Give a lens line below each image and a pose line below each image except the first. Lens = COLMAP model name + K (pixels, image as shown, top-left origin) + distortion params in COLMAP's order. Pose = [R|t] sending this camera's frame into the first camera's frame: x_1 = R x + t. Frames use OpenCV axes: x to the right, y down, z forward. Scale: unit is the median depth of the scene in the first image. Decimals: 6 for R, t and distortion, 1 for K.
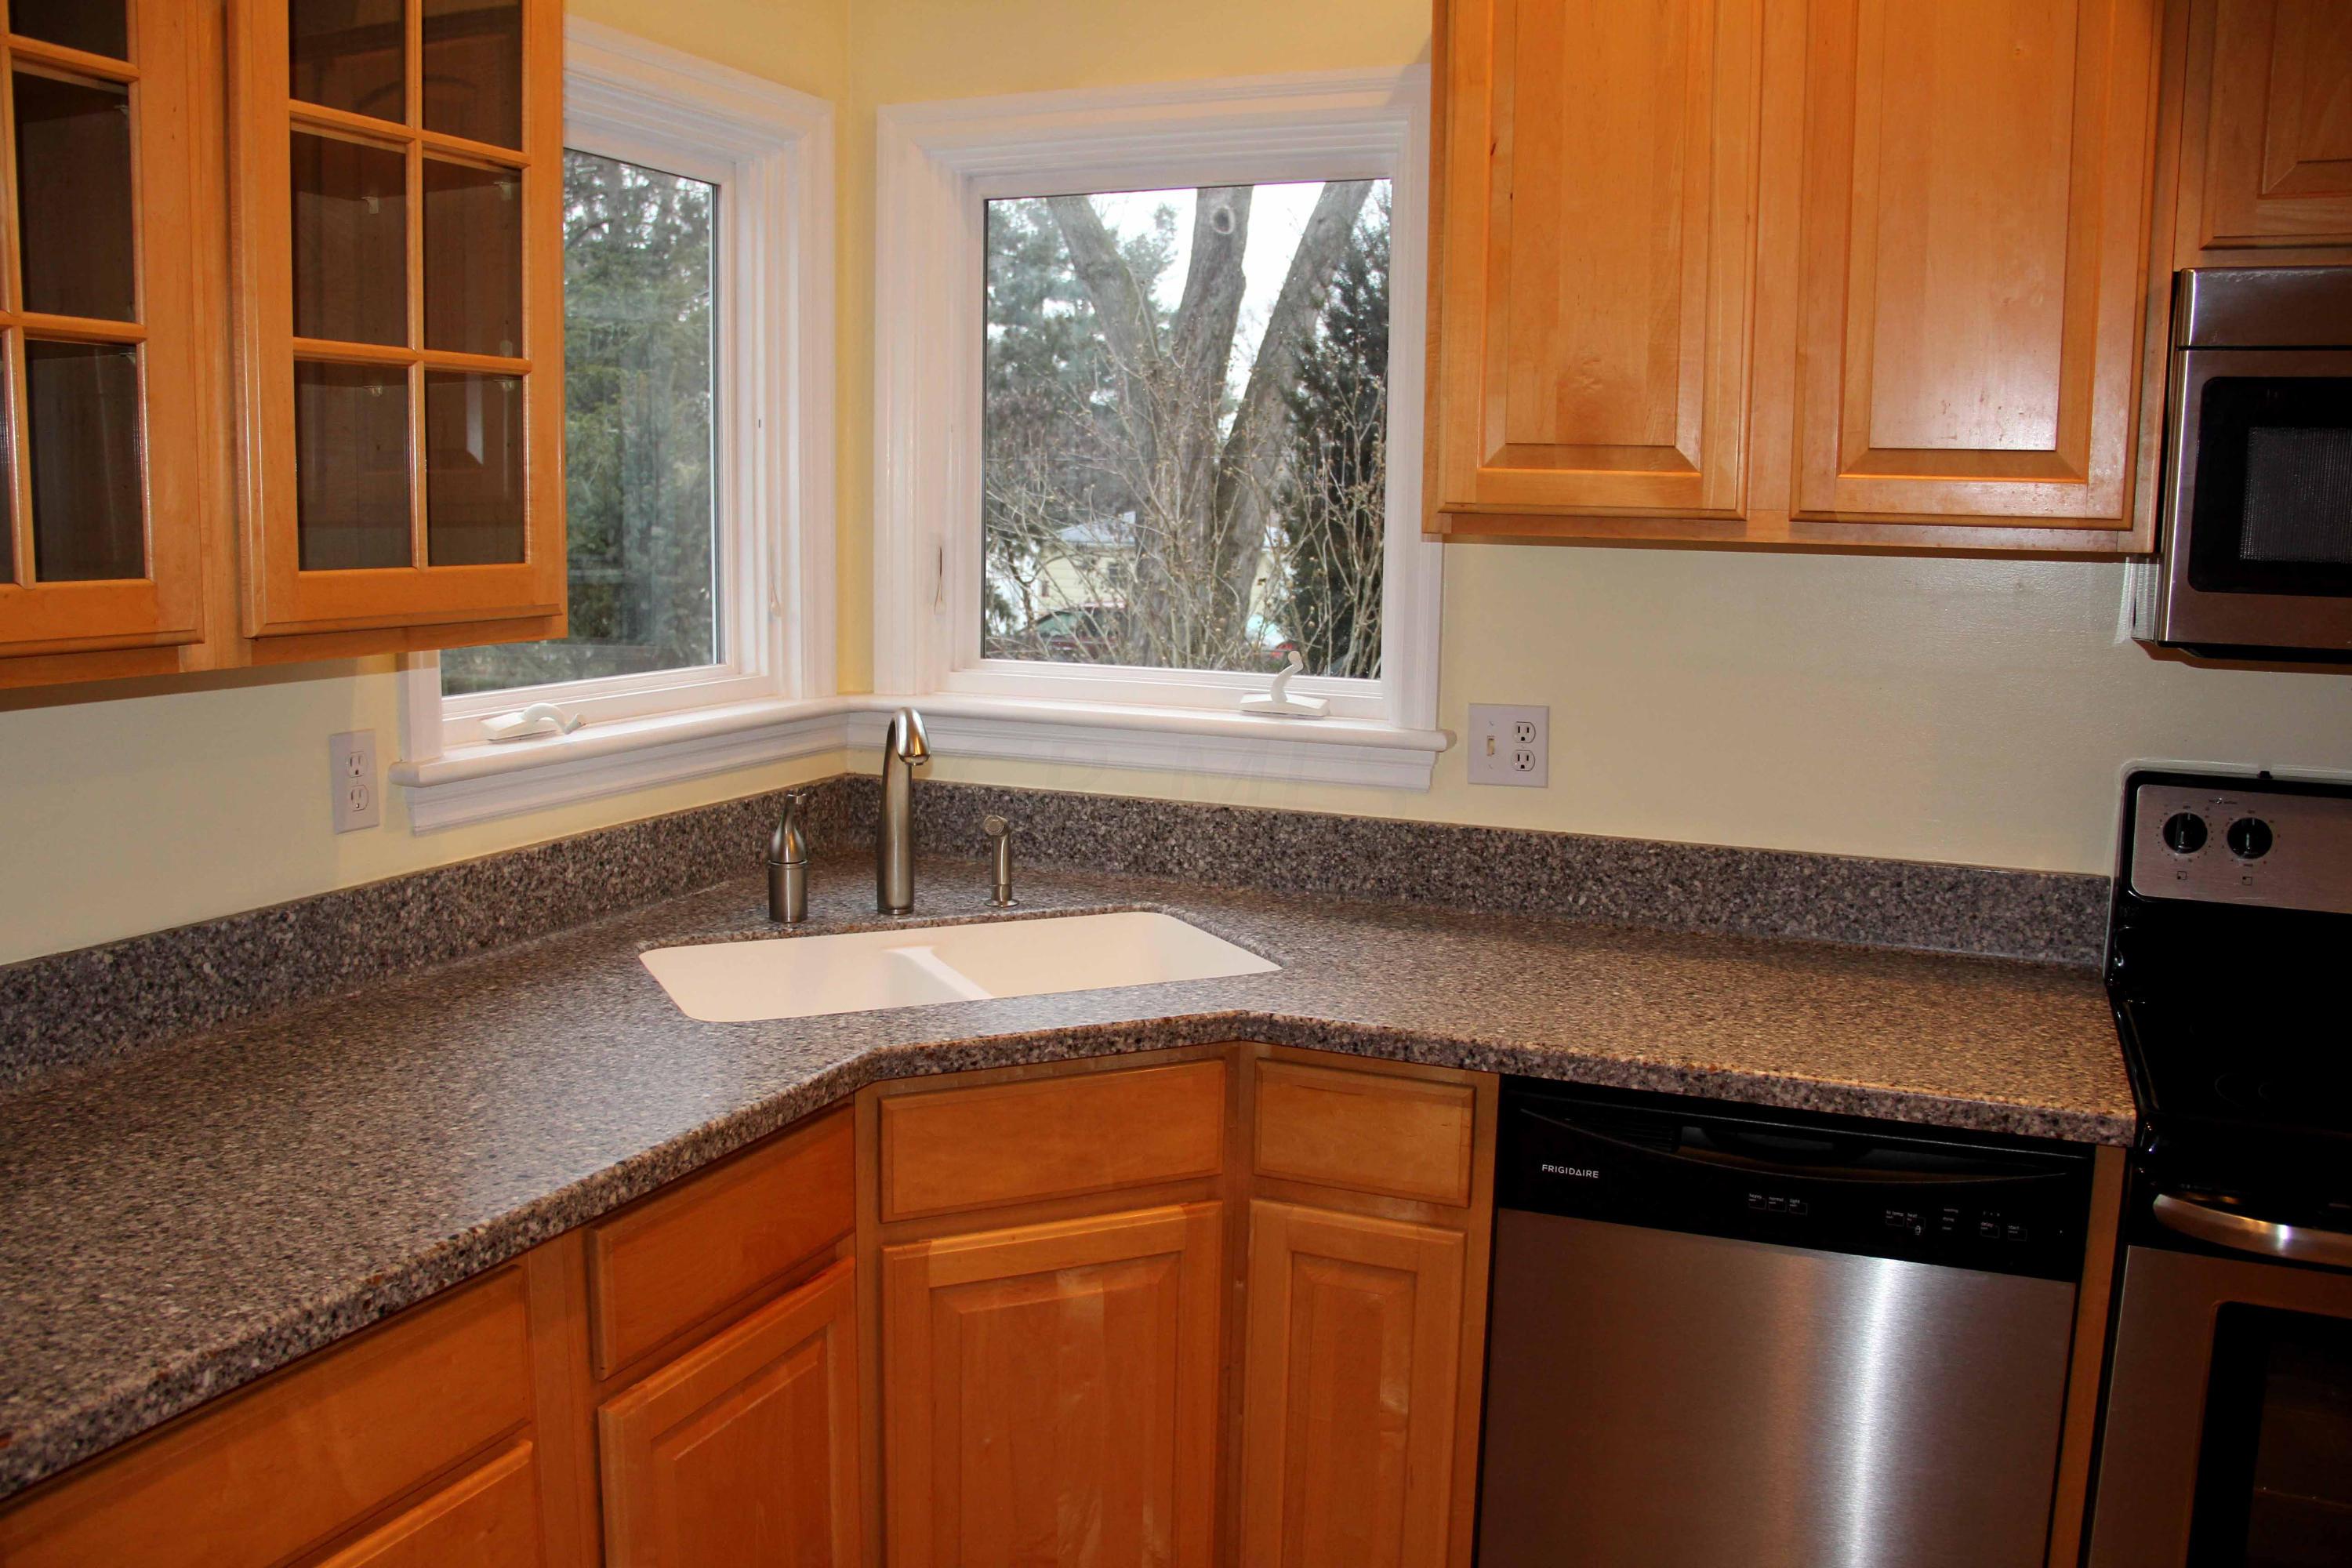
lens RADIAL K [[1989.0, 0, 1176.0], [0, 1989.0, 784.0], [0, 0, 1]] dist [-0.188504, 0.161998]
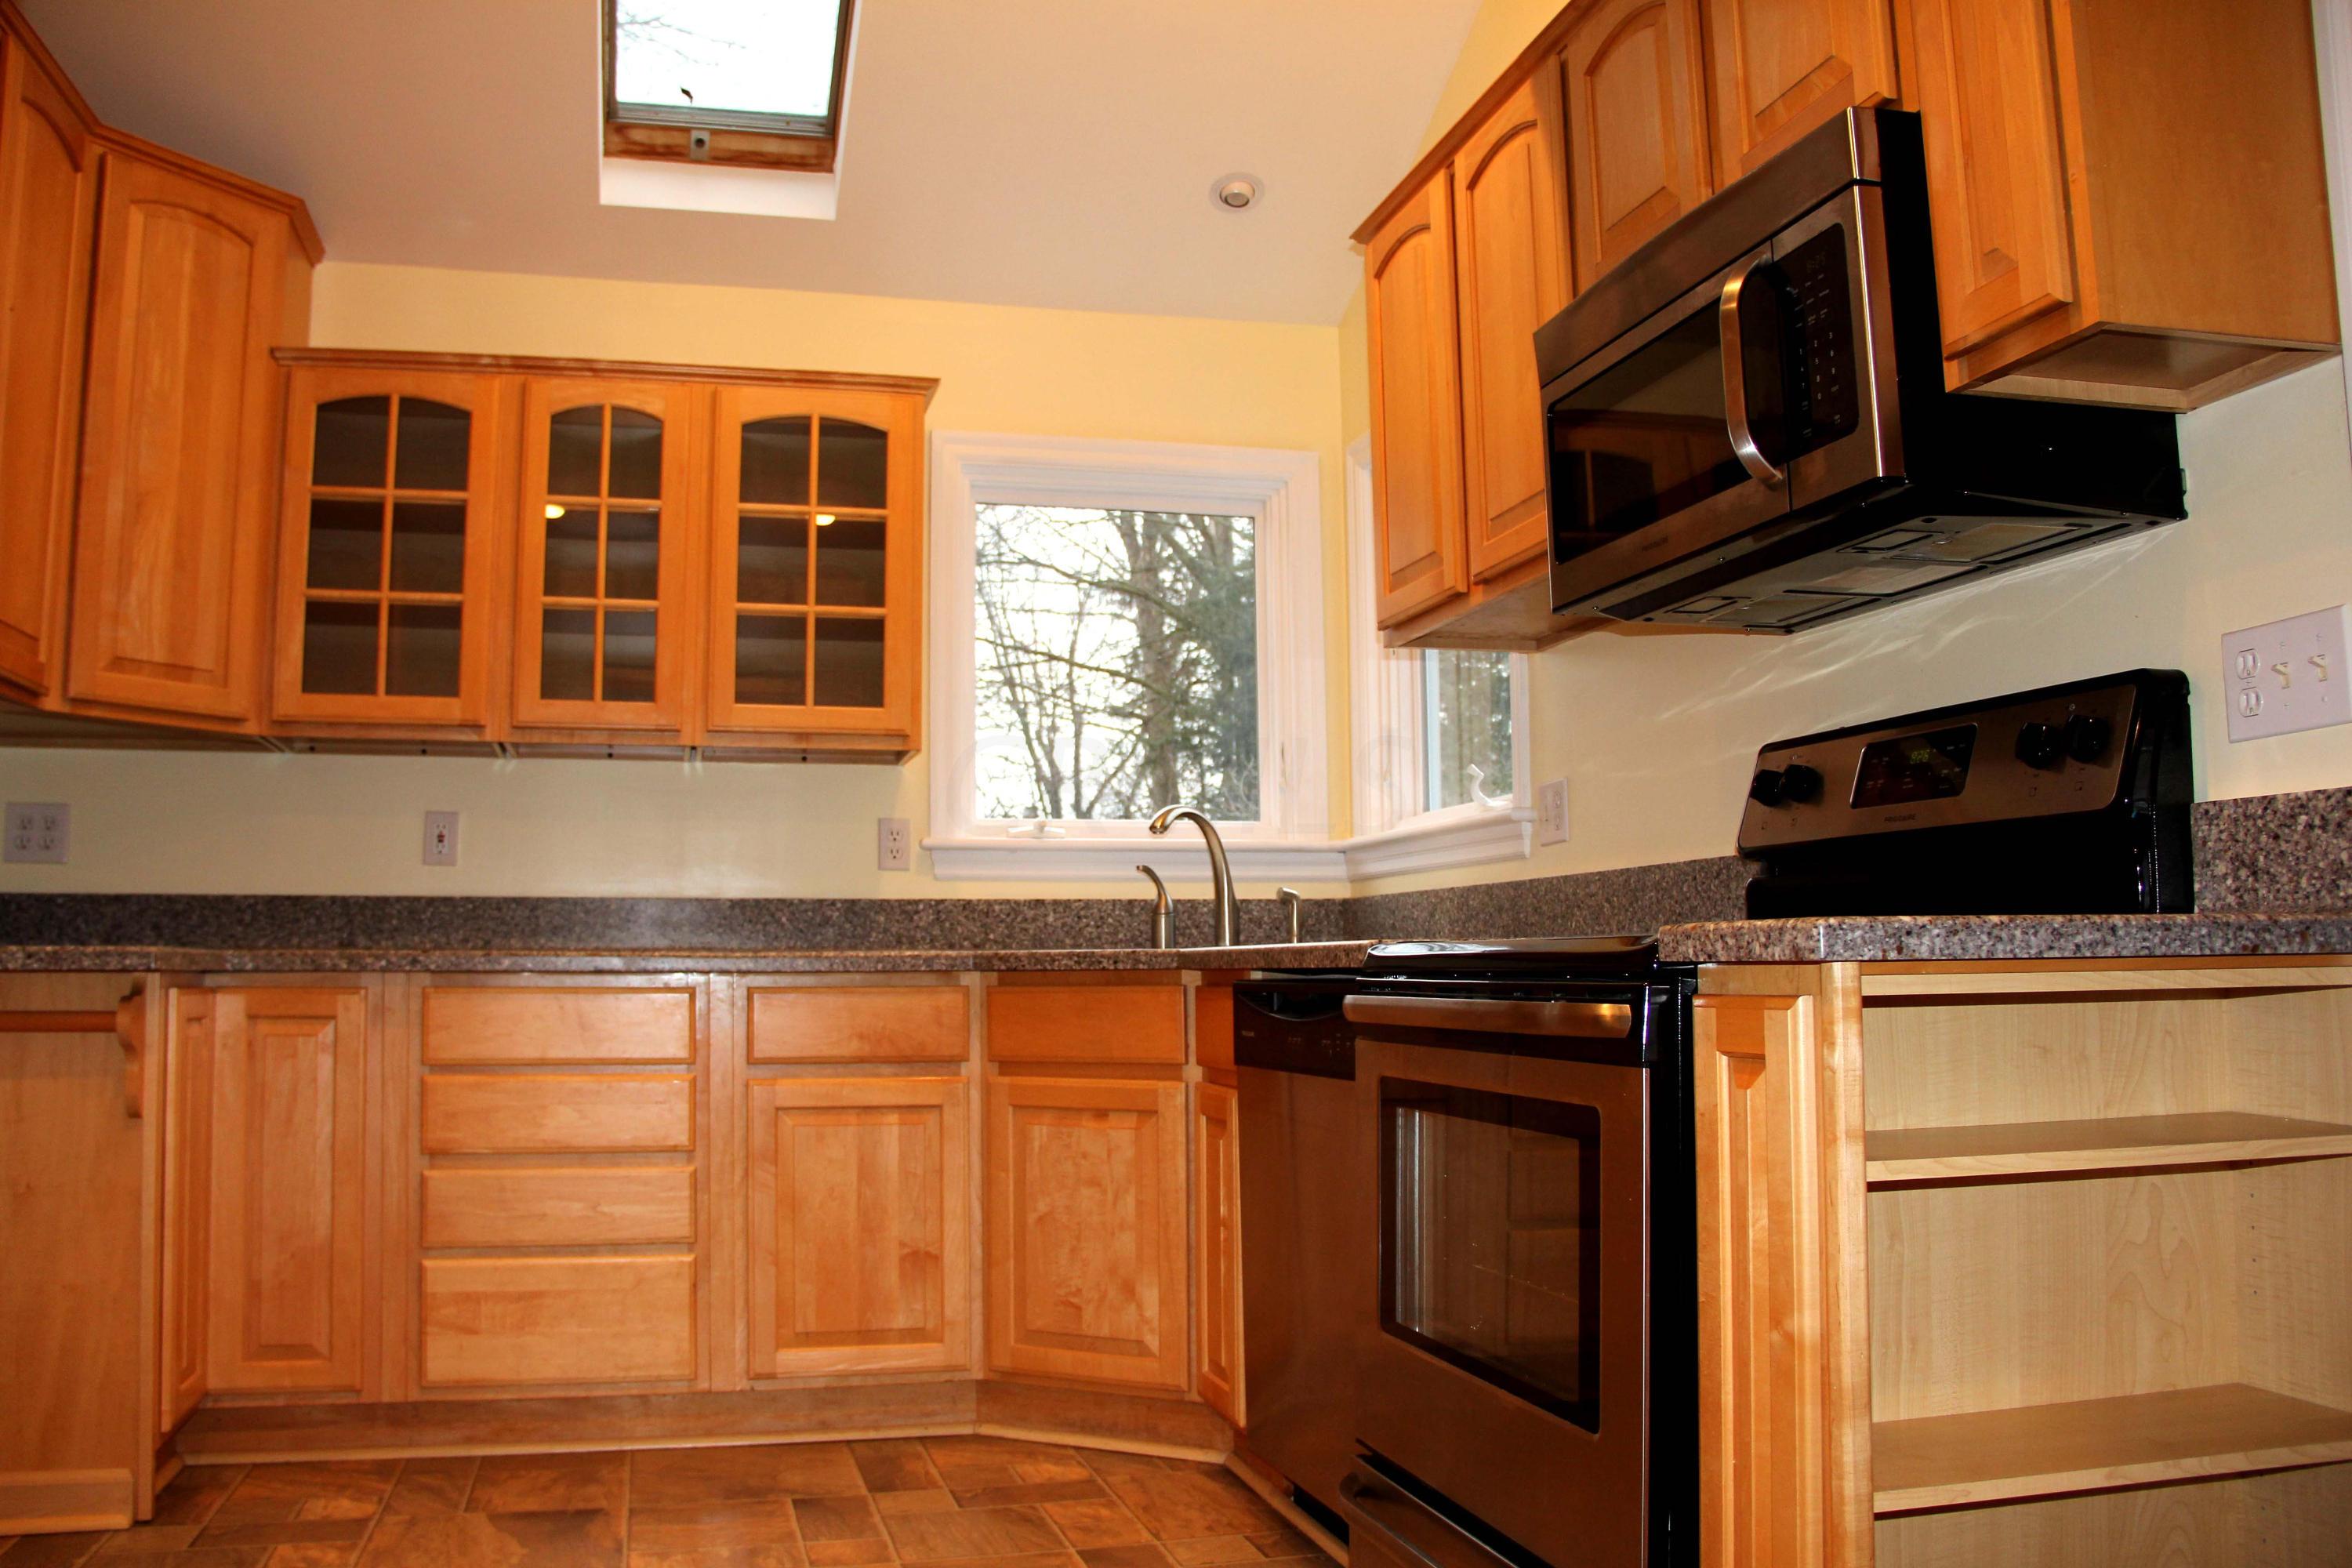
lens RADIAL K [[1989.0, 0, 1176.0], [0, 1989.0, 784.0], [0, 0, 1]] dist [-0.188504, 0.161998]
pose [[0.614329, -0.098789, -0.782842, 1.129352], [-0.093171, 0.976109, -0.196293, 0.261812], [0.783530, 0.193526, 0.590447, 0.044555]]
